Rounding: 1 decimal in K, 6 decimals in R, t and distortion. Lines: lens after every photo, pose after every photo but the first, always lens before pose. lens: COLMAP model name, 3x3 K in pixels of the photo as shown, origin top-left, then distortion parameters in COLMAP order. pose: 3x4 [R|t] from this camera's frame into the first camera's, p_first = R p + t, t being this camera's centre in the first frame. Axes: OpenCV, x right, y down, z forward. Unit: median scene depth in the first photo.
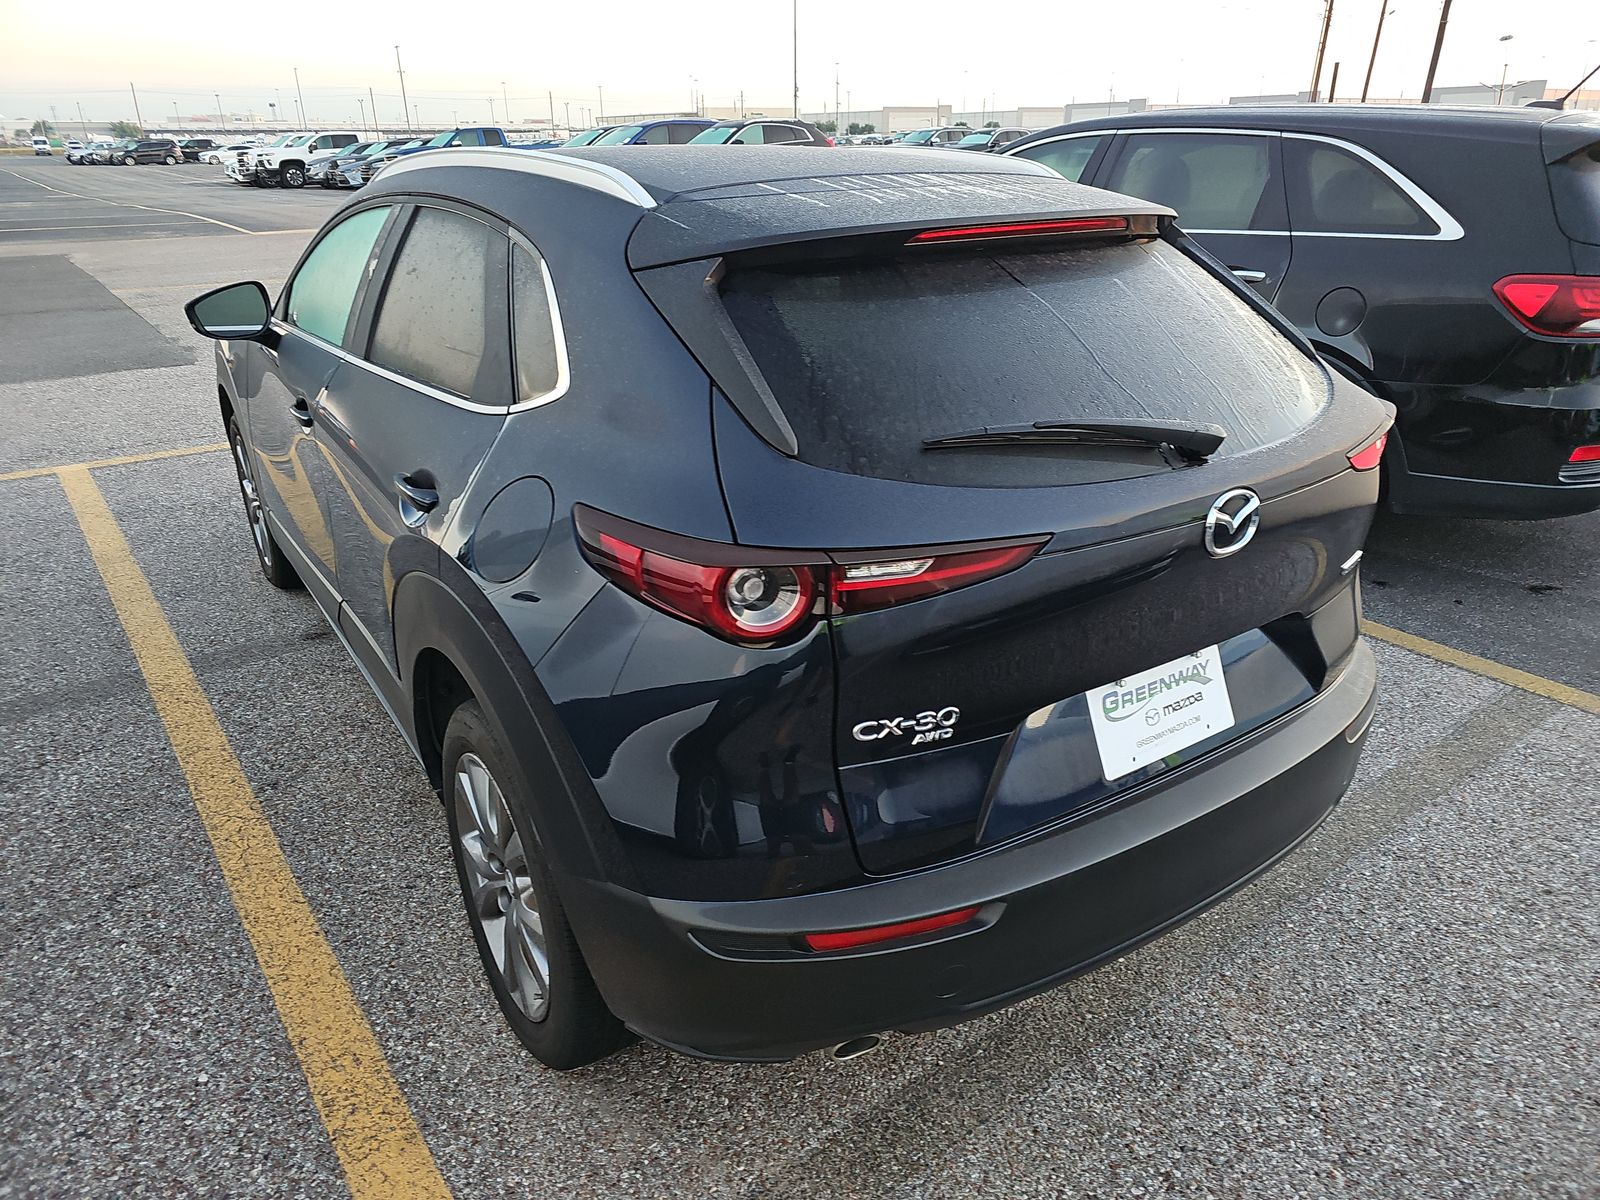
lens RADIAL K [[1064.2, 0, 816.2], [0, 1064.2, 602.1], [0, 0, 1]] dist [0.027863, -0.027606]
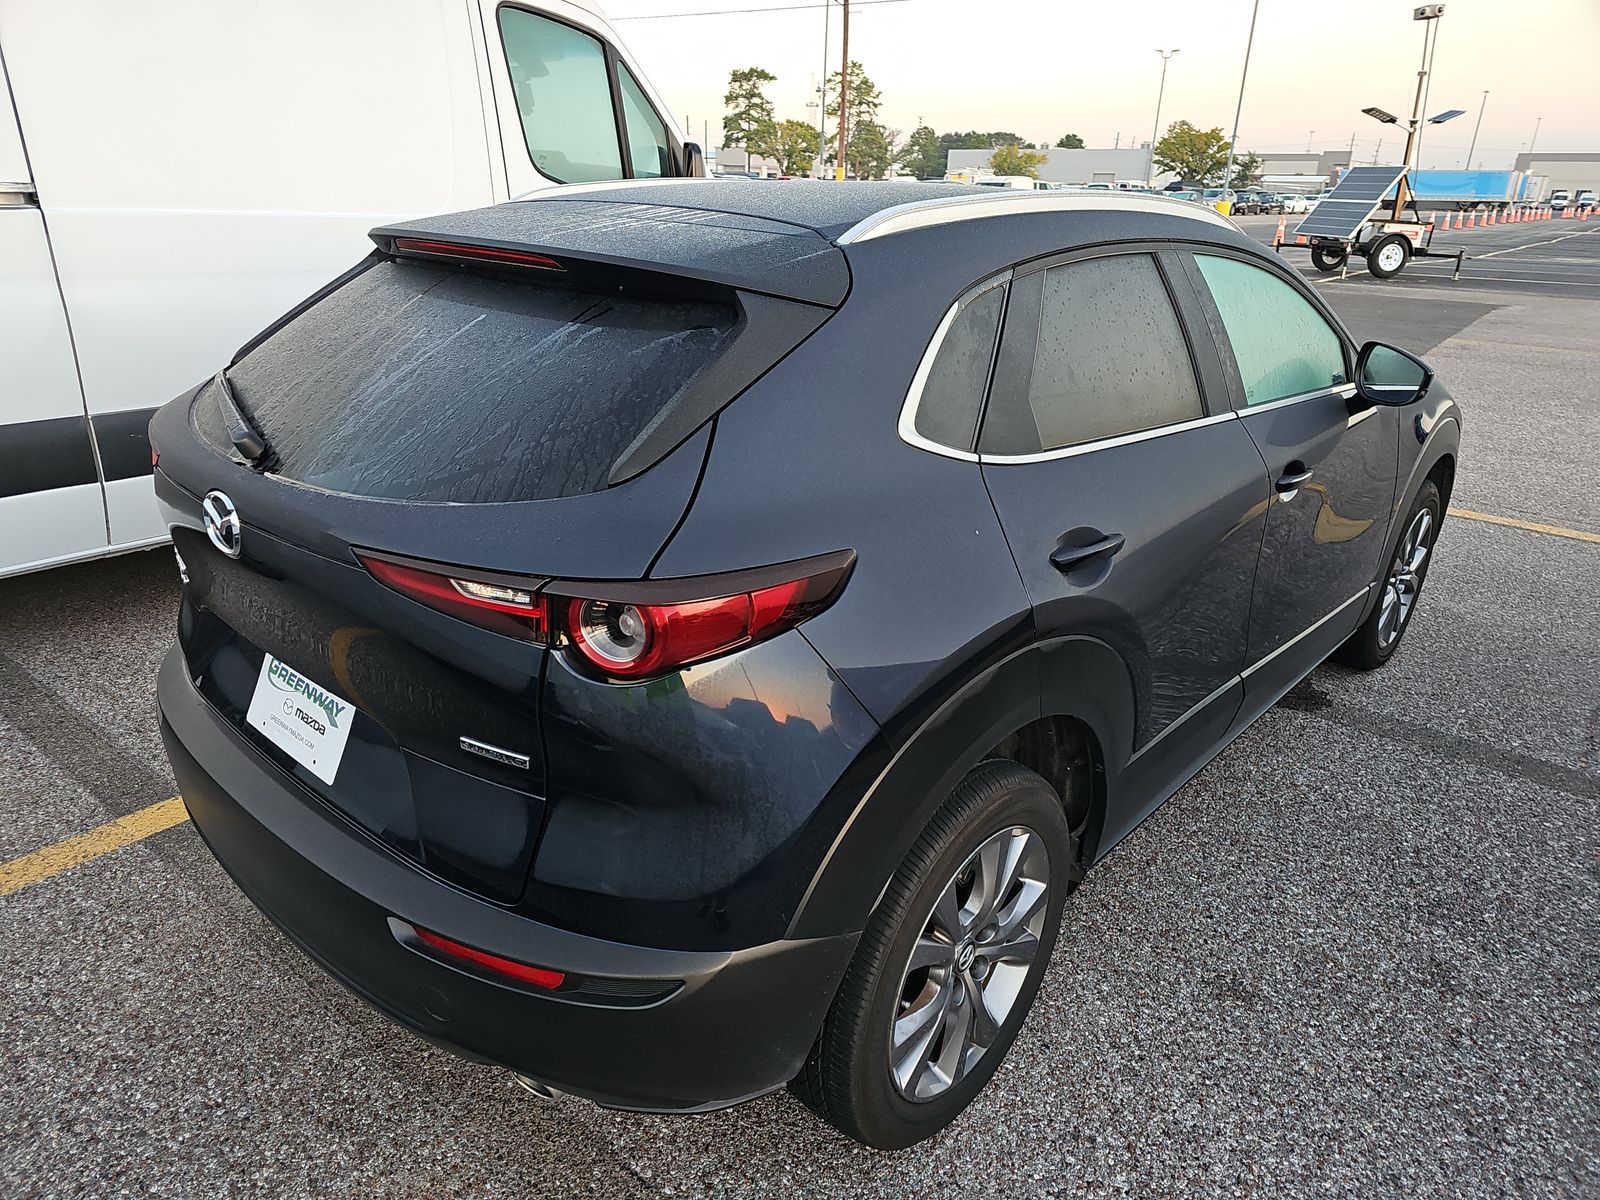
lens RADIAL K [[1064.2, 0, 770.8], [0, 1064.2, 605.7], [0, 0, 1]] dist [0.027863, -0.027606]
pose [[0.220292, 0.366322, -0.904035, 1.345176], [-0.404332, 0.877723, 0.257134, -0.443483], [0.887686, 0.308886, 0.341471, 1.046442]]
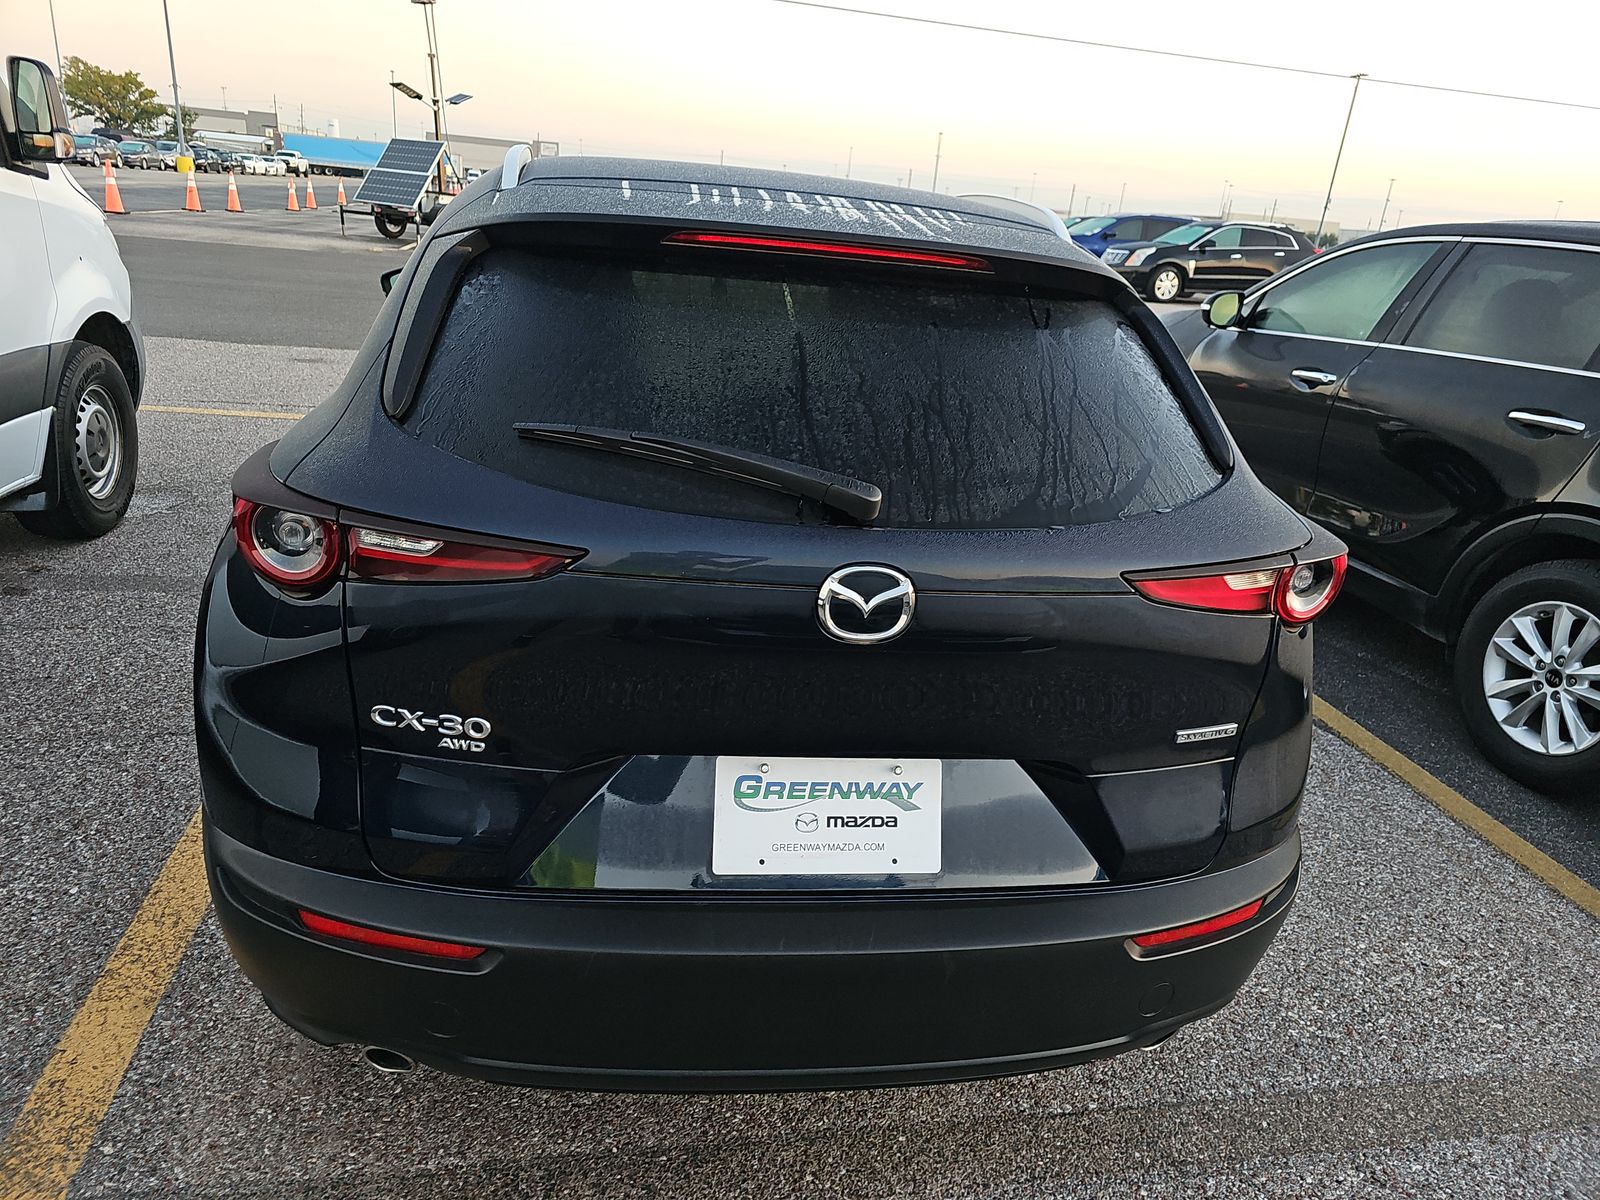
lens RADIAL K [[1064.2, 0, 837.7], [0, 1064.2, 605.7], [0, 0, 1]] dist [0.027863, -0.027606]
pose [[0.898444, 0.230069, -0.373987, 0.619957], [-0.256753, 0.966217, -0.022411, -0.044911], [0.356196, 0.116158, 0.927163, 0.217270]]
